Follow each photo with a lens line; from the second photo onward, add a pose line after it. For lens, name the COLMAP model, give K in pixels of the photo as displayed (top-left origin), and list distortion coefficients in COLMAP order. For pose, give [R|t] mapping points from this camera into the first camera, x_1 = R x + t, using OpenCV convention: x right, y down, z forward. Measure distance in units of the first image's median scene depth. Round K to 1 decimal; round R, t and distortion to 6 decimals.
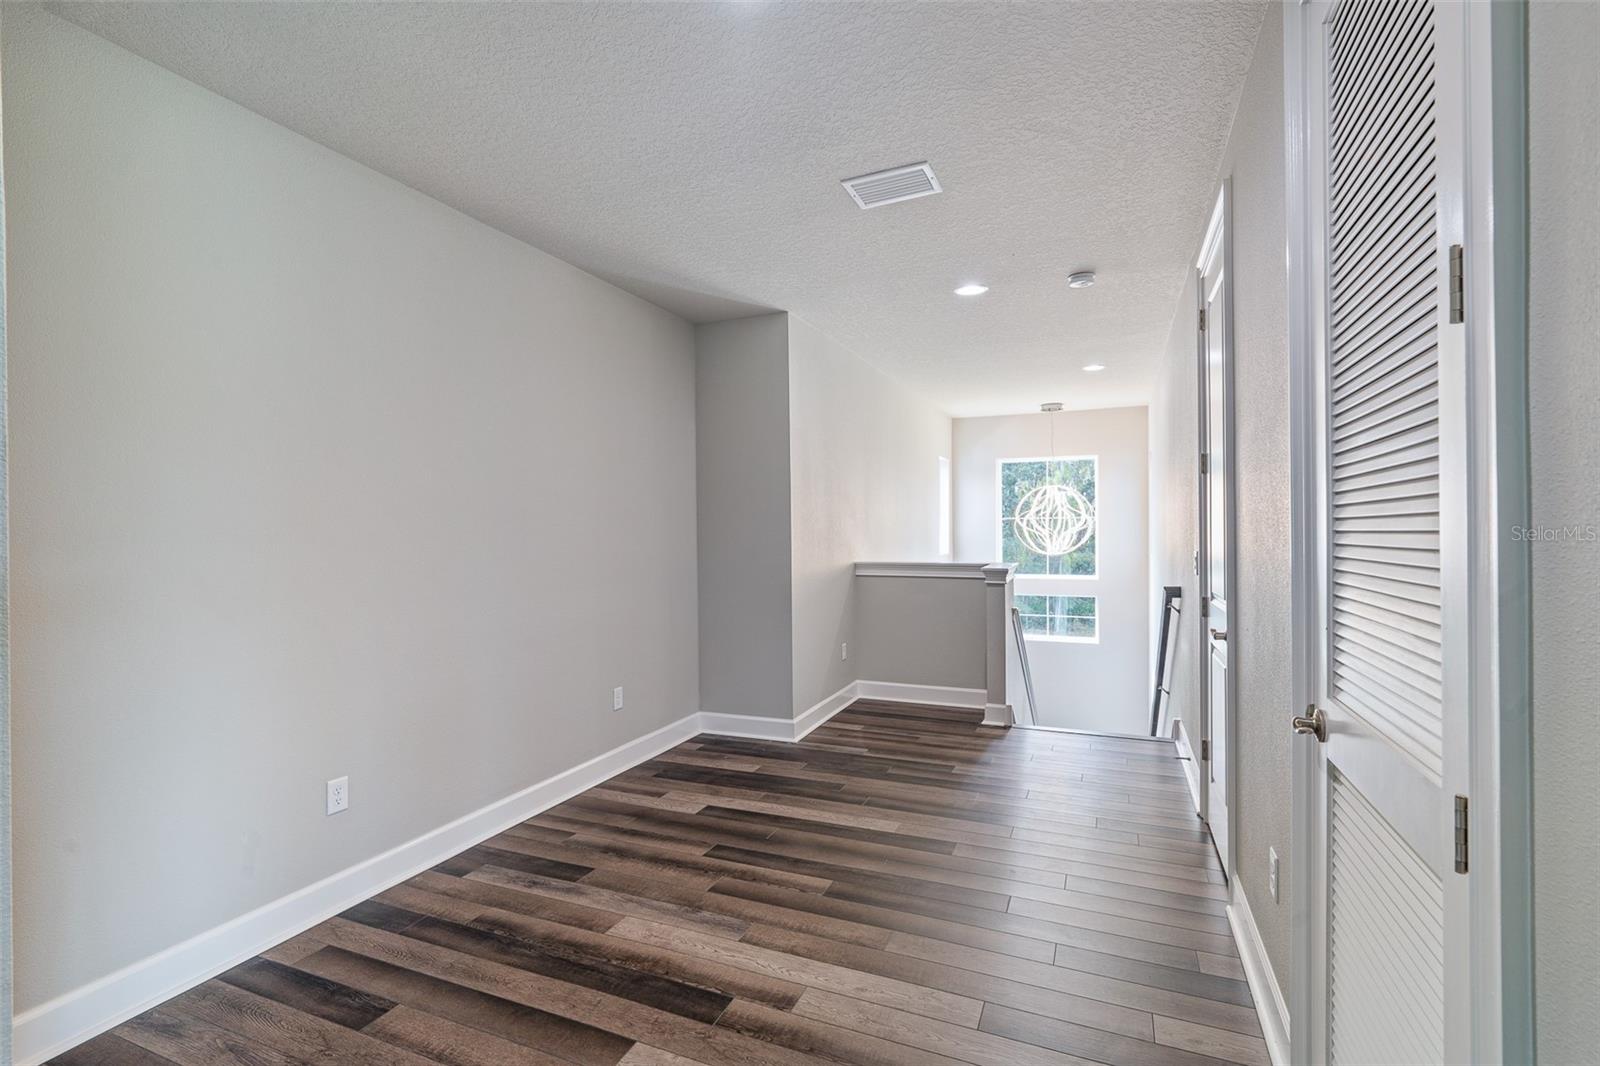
lens RADIAL K [[716.1, 0, 798.7], [0, 716.1, 530.9], [0, 0, 1]] dist [-0.012163, 0.001138]
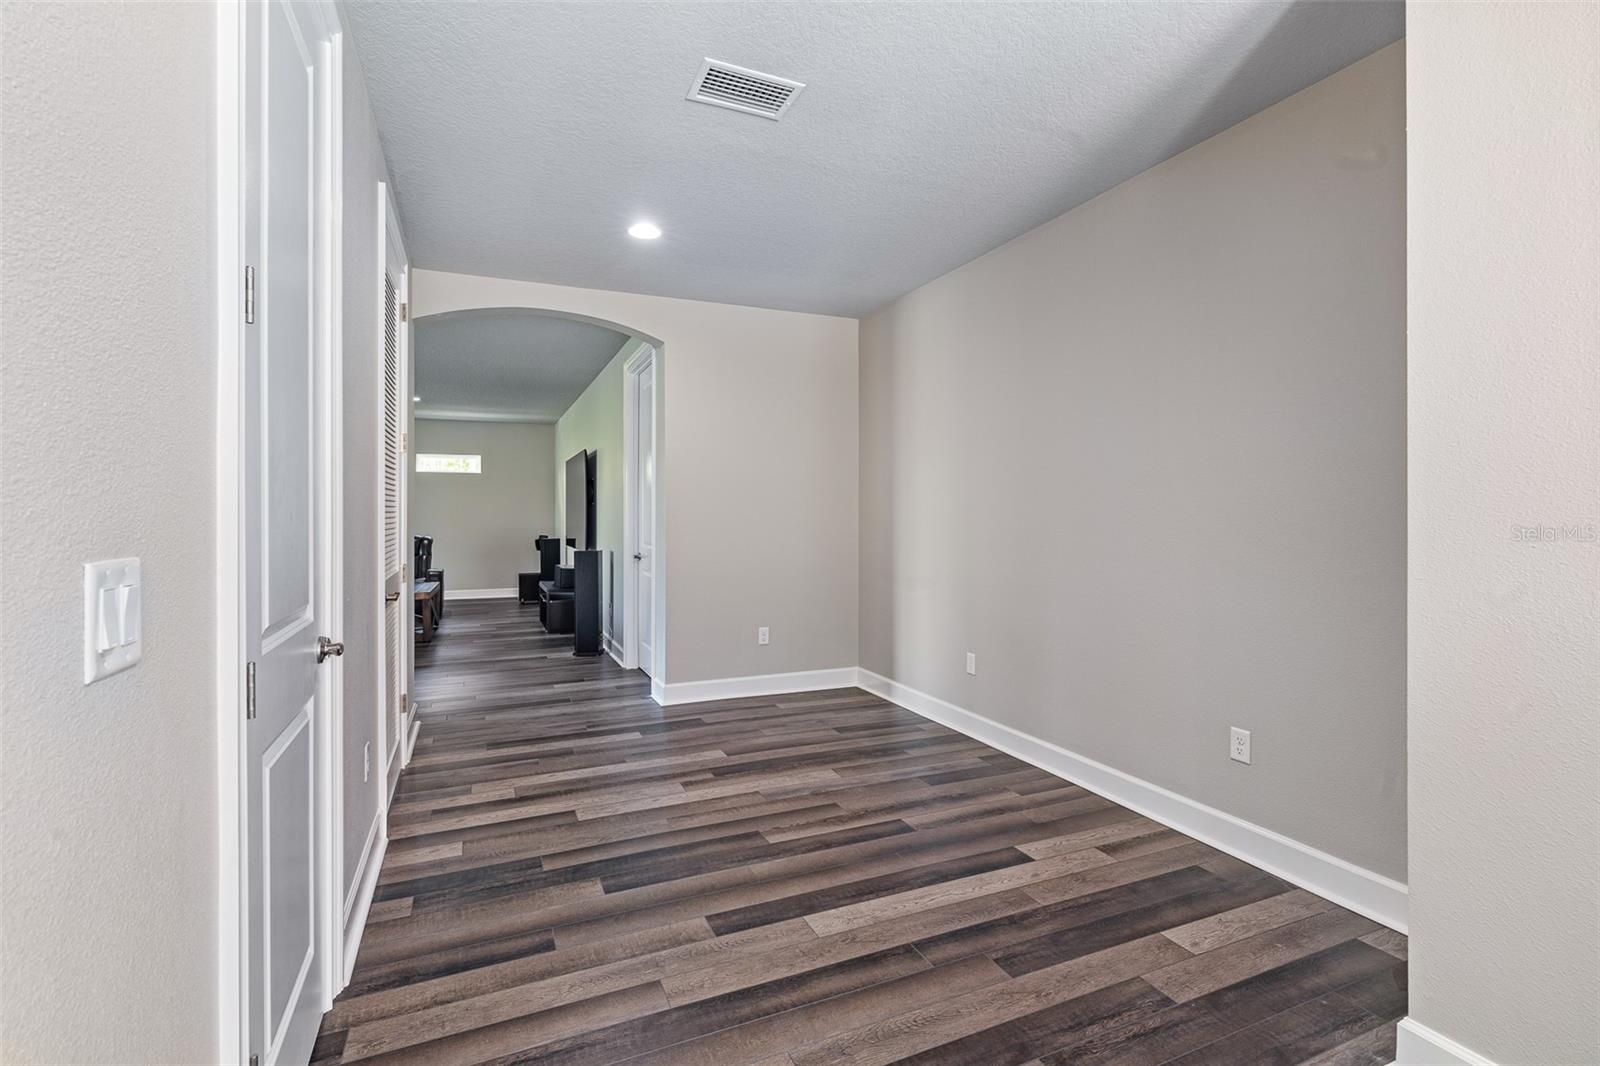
lens RADIAL K [[716.1, 0, 791.5], [0, 716.1, 520.9], [0, 0, 1]] dist [-0.012163, 0.001138]
pose [[-0.678738, 0.018497, -0.734147, 0.722723], [0.007643, 0.999807, 0.018124, 0.017428], [0.734341, 0.006690, -0.678748, 1.624975]]
